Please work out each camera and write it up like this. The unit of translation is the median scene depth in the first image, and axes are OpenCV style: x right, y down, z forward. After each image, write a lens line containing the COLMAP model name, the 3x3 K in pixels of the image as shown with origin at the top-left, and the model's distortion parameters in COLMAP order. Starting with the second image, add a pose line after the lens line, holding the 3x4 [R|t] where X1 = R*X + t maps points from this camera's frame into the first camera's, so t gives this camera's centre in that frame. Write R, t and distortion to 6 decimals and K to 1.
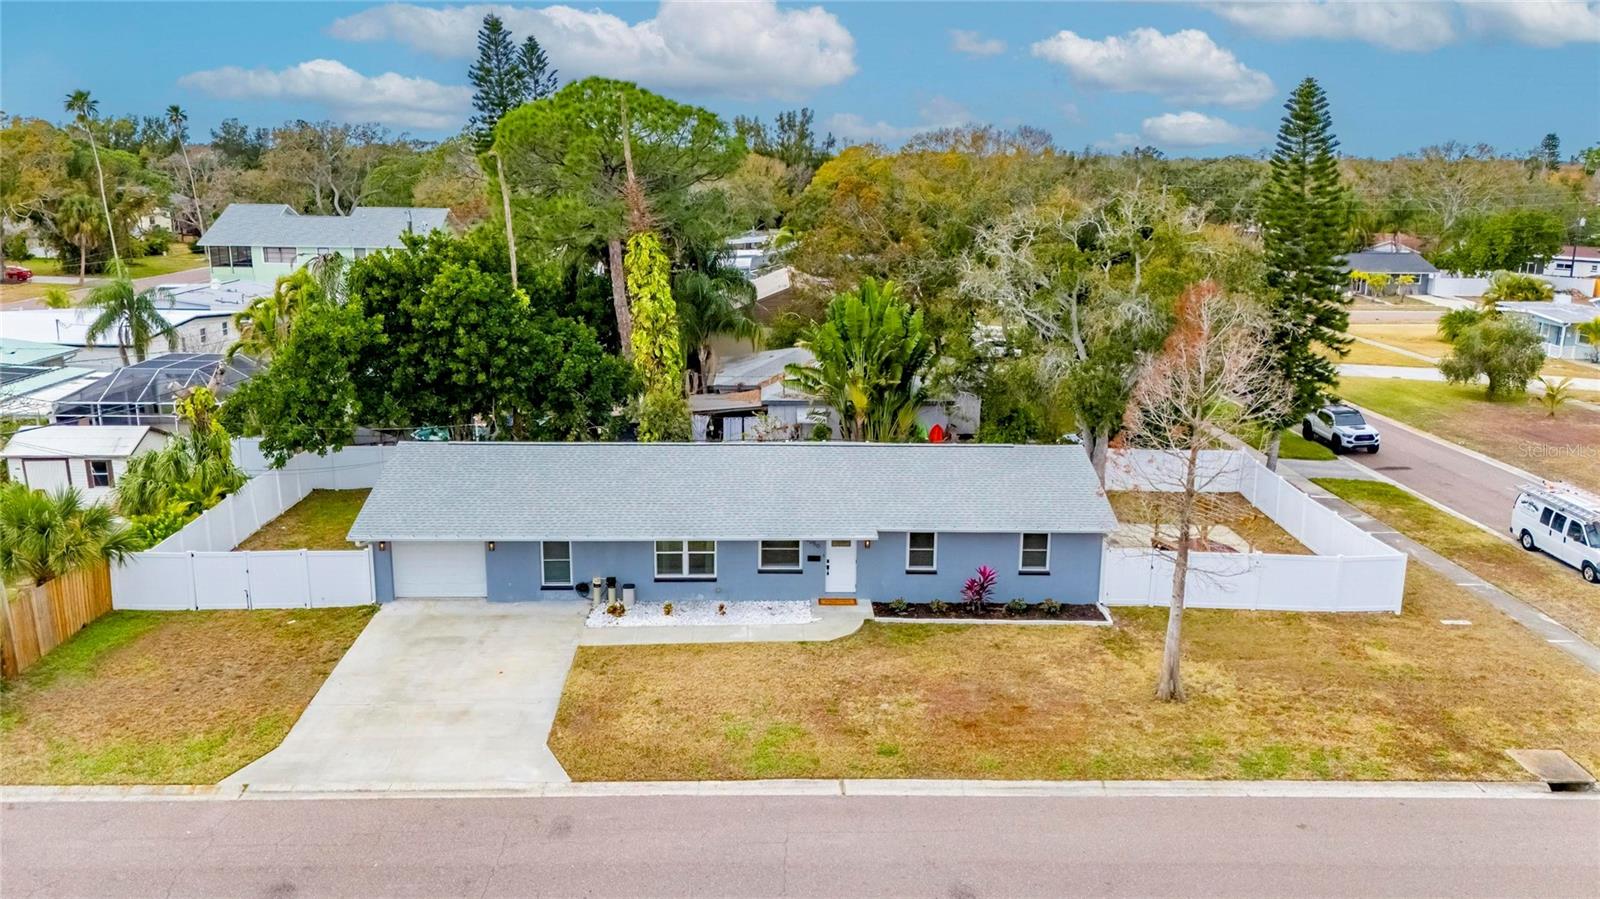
lens RADIAL K [[1219.3, 0, 805.8], [0, 1219.3, 447.3], [0, 0, 1]] dist [0.058472, -0.043972]
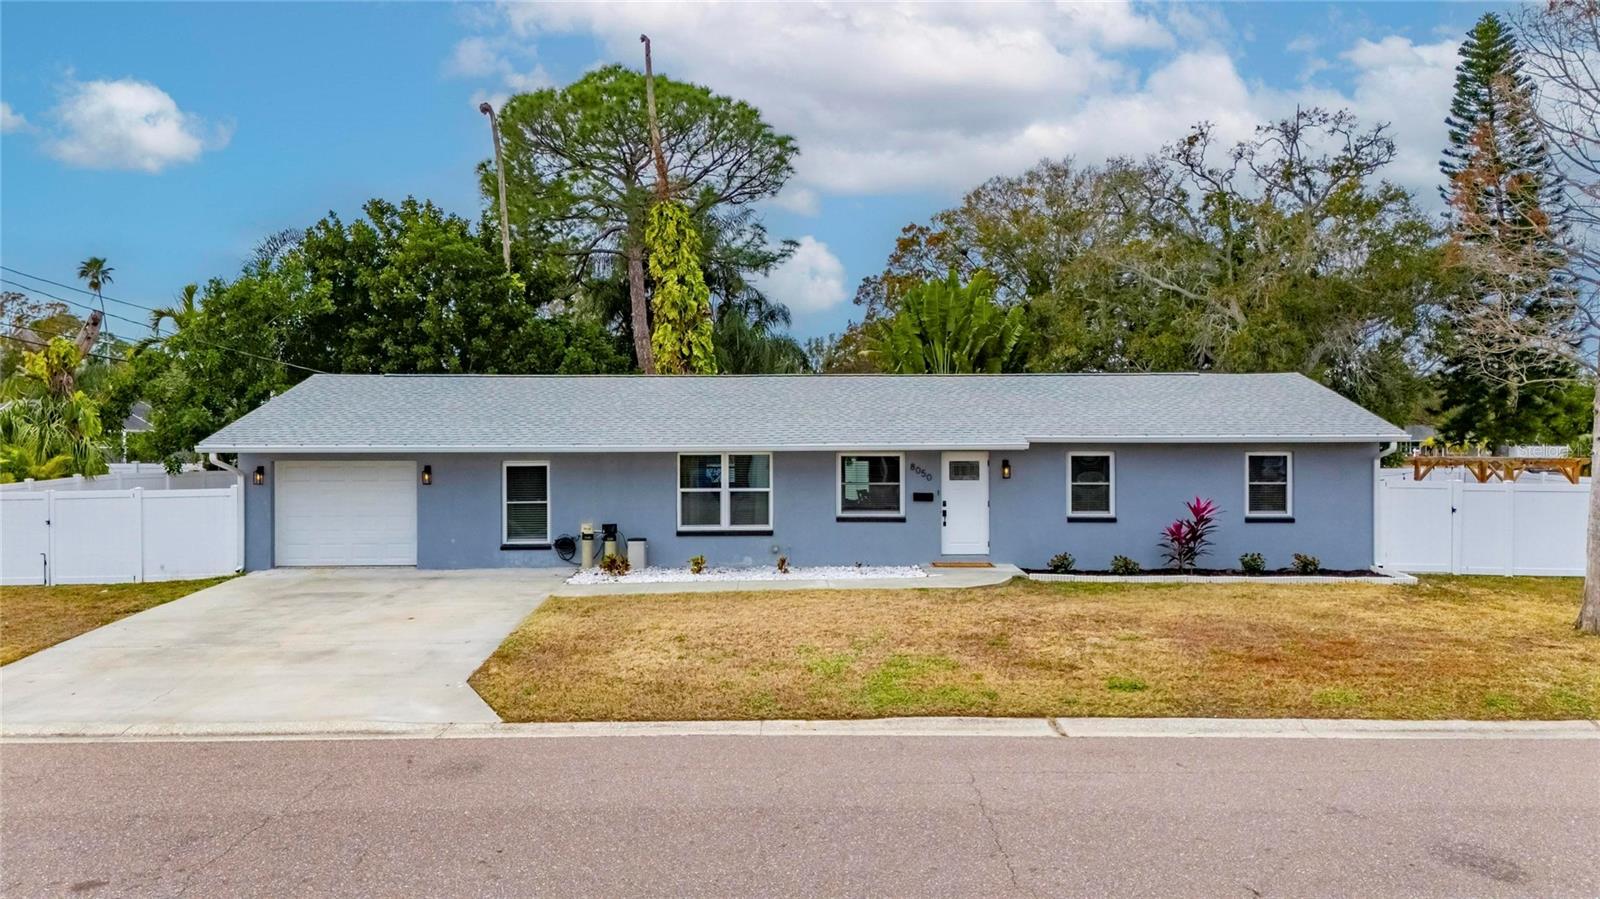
lens RADIAL K [[1175.4, 0, 805.6], [0, 1175.4, 444.5], [0, 0, 1]] dist [0.076485, -0.084216]
pose [[0.999790, -0.012140, -0.016504, -0.048214], [0.008160, 0.974842, -0.222746, 0.216314], [0.018793, 0.222565, 0.974737, 0.410461]]
